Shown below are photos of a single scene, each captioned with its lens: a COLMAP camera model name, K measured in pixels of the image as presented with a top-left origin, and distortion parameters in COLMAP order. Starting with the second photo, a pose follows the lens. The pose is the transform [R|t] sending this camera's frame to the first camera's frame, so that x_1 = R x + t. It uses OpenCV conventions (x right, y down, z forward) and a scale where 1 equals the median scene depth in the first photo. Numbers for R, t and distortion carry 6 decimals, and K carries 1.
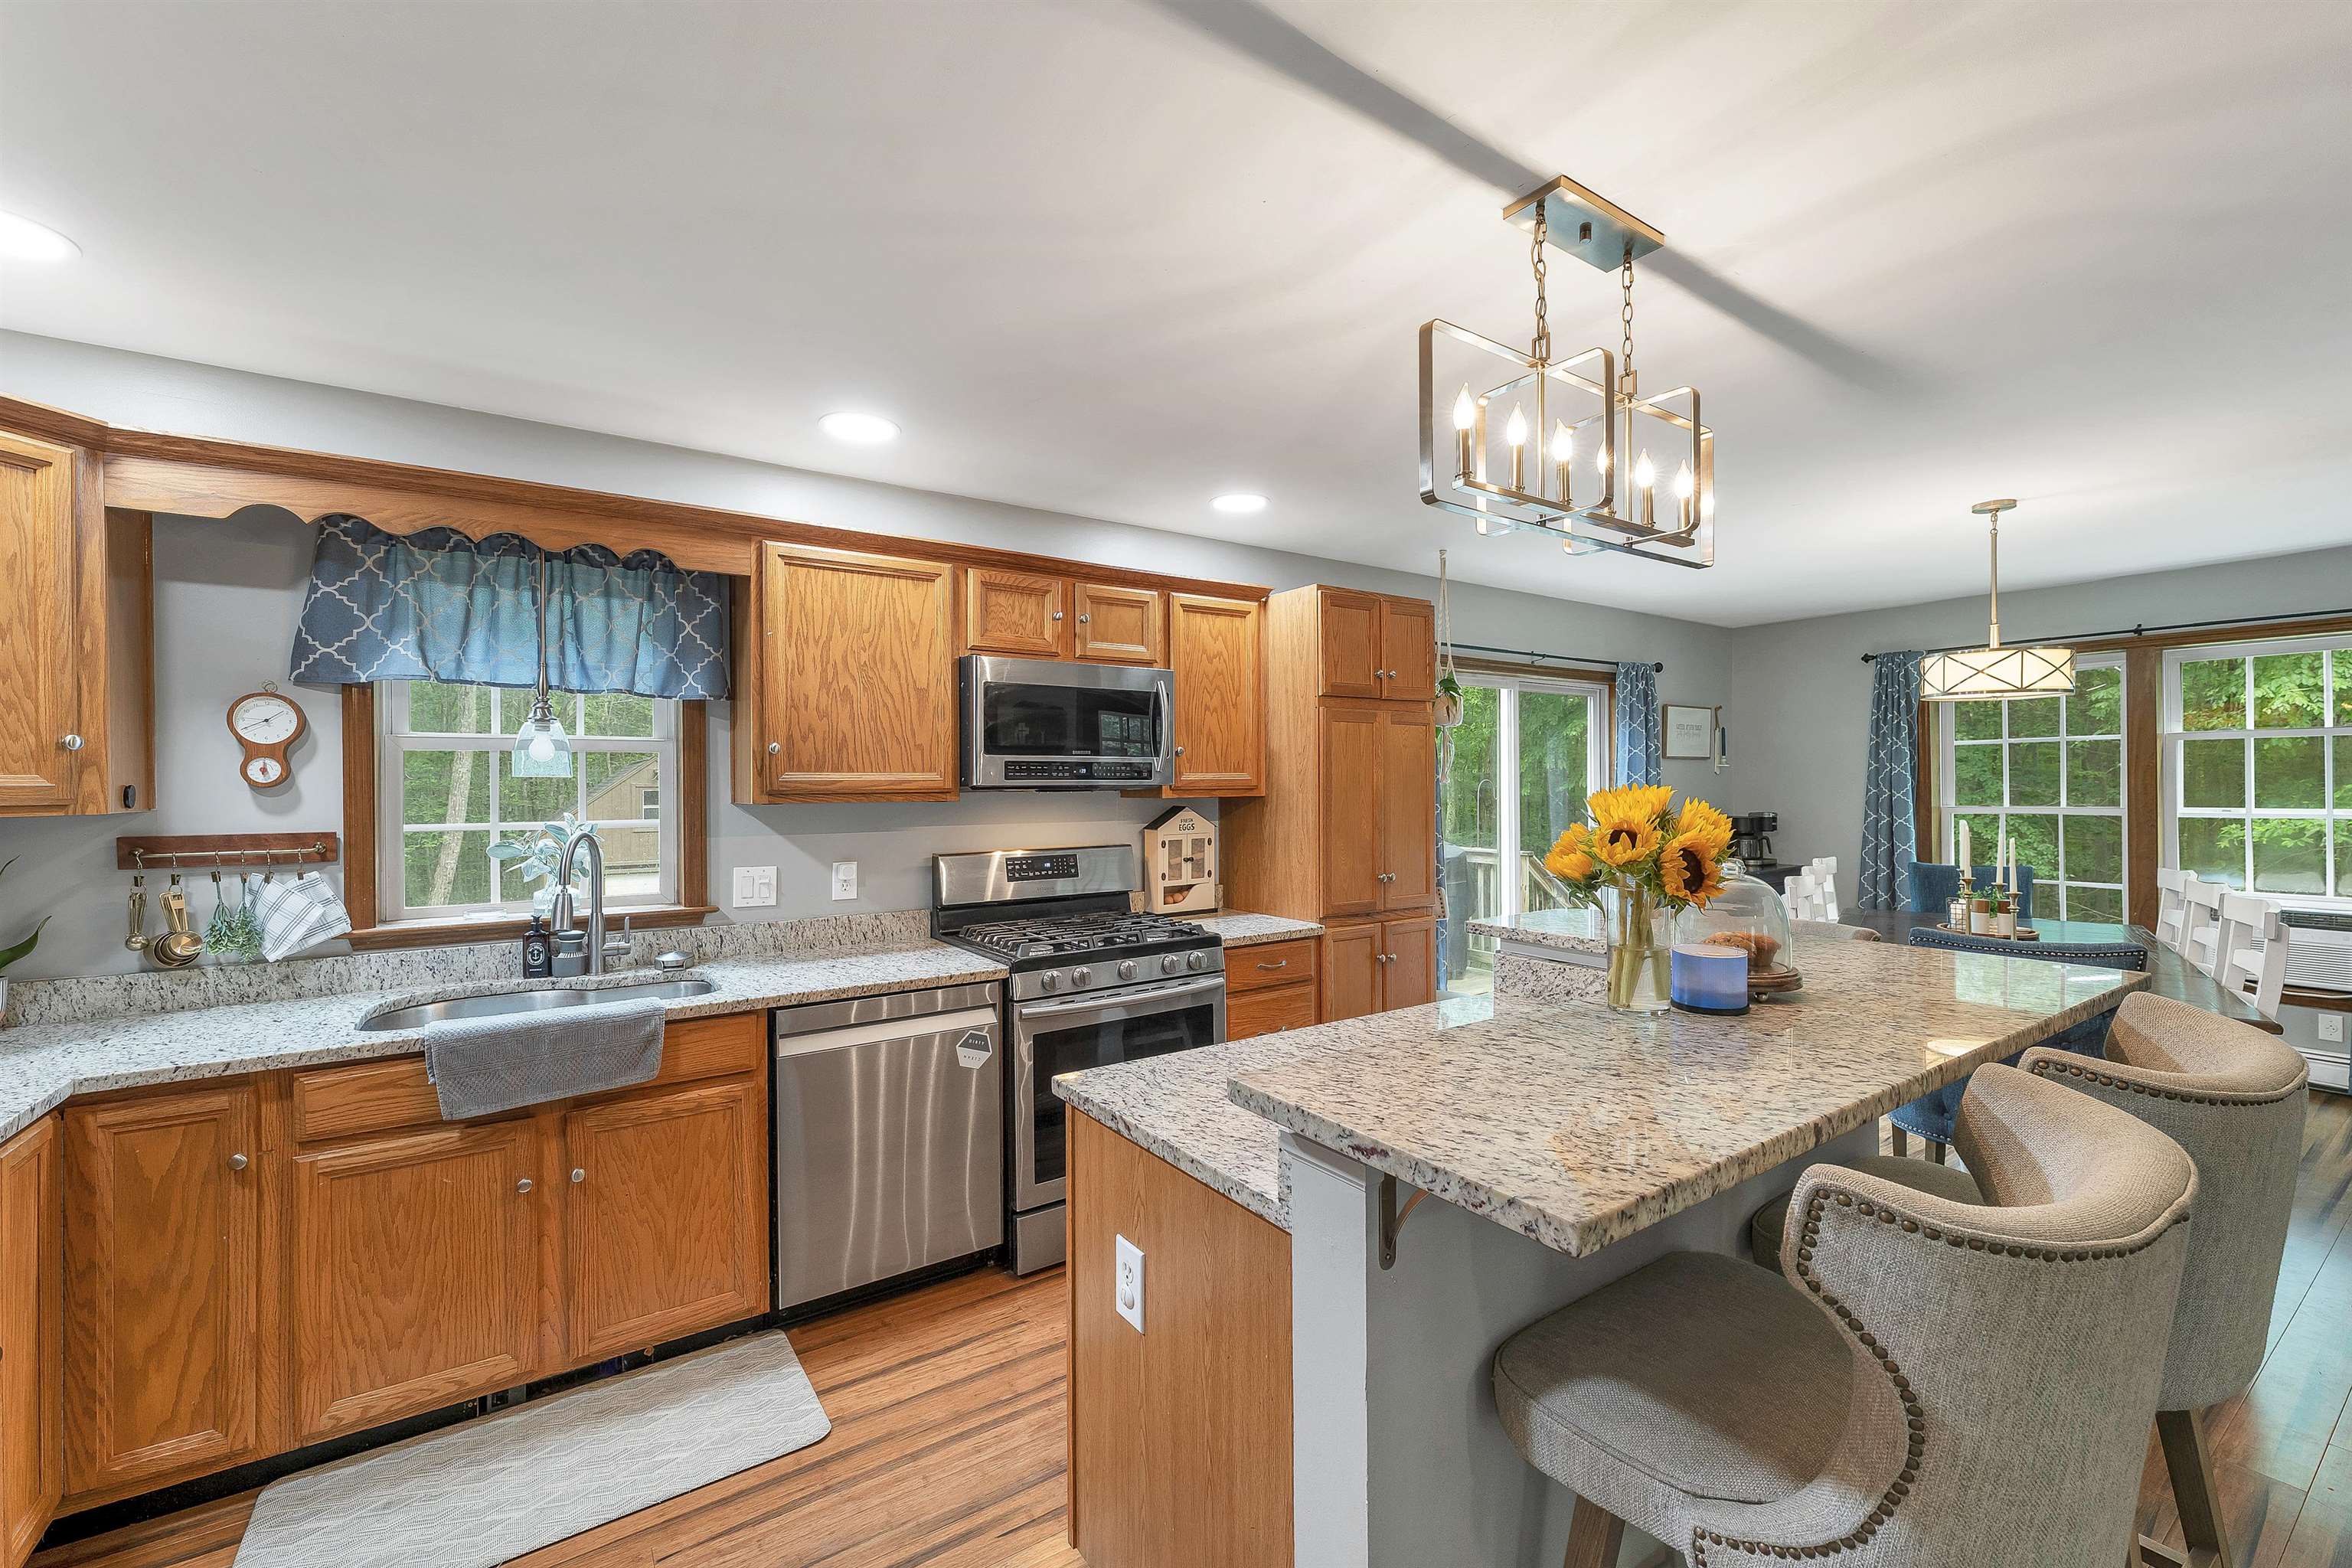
lens RADIAL K [[972.6, 0, 1179.9], [0, 972.6, 783.4], [0, 0, 1]] dist [-0.000905, 0.000352]
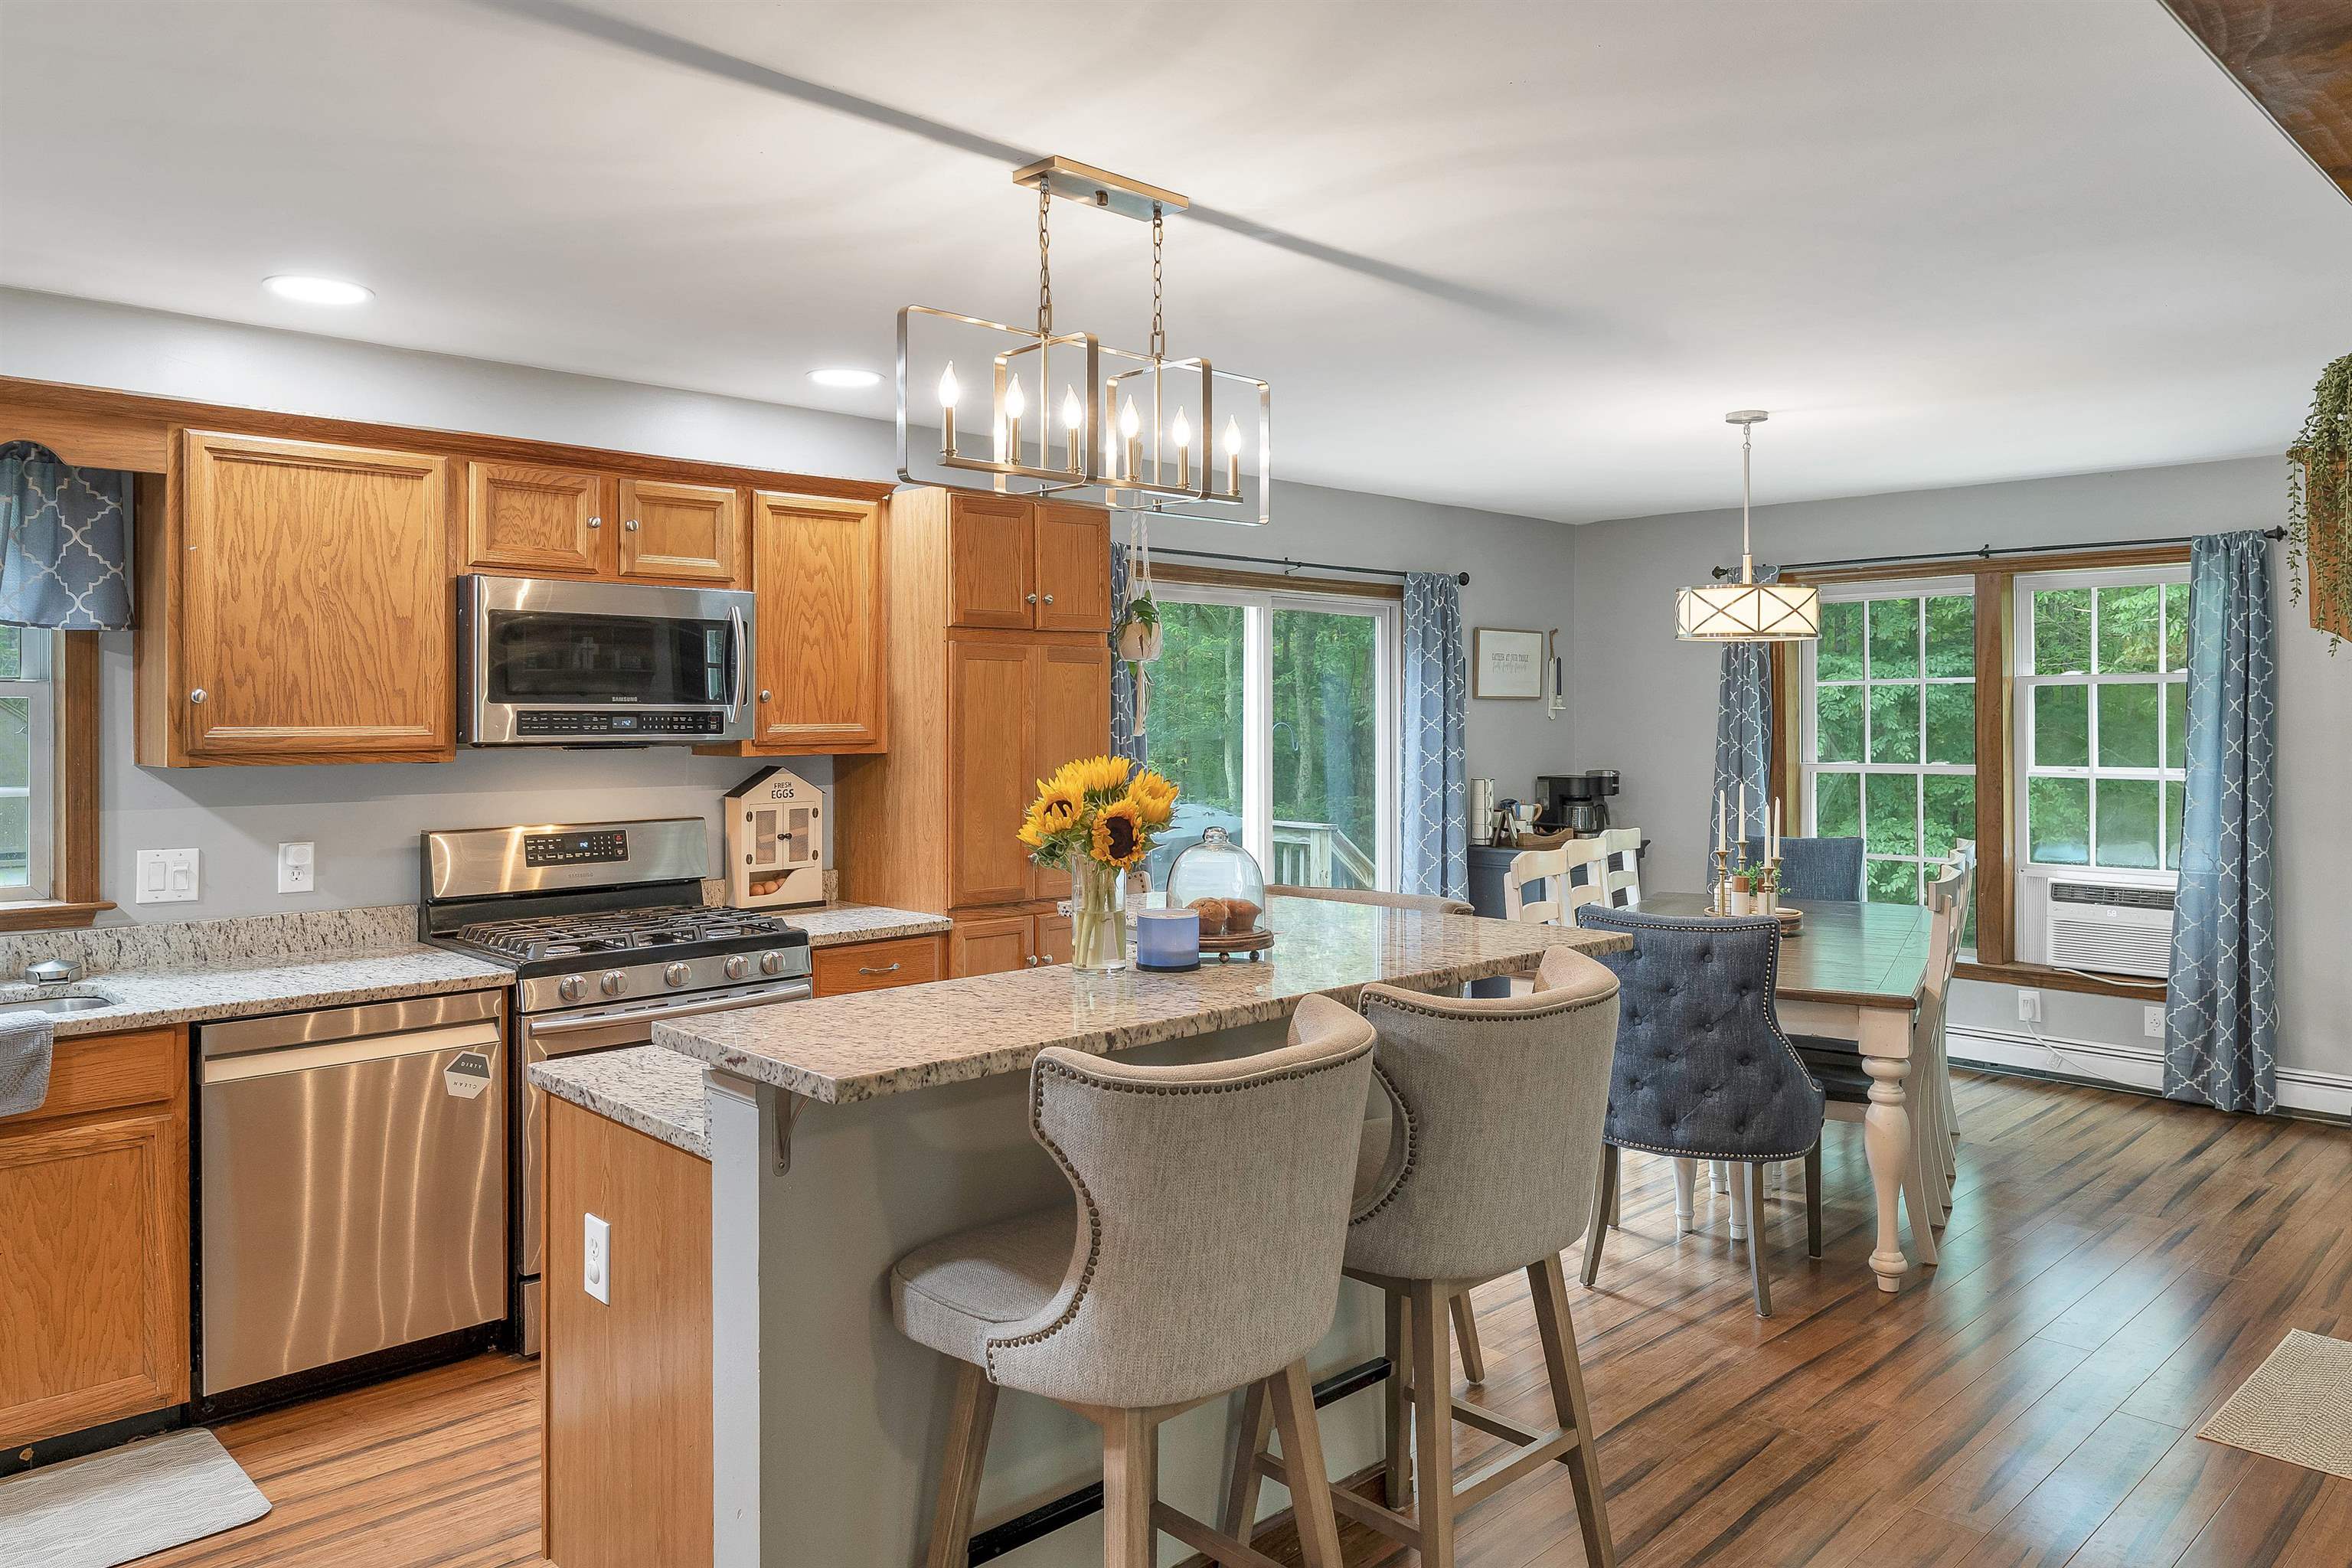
lens RADIAL K [[1603.8, 0, 1191.5], [0, 1603.8, 715.6], [0, 0, 1]] dist [-0.007901, 0.004873]
pose [[0.985162, 0.005200, 0.171548, 0.147164], [-0.005200, 0.999986, -0.000451, -0.023906], [-0.171548, -0.000448, 0.985176, -0.399342]]
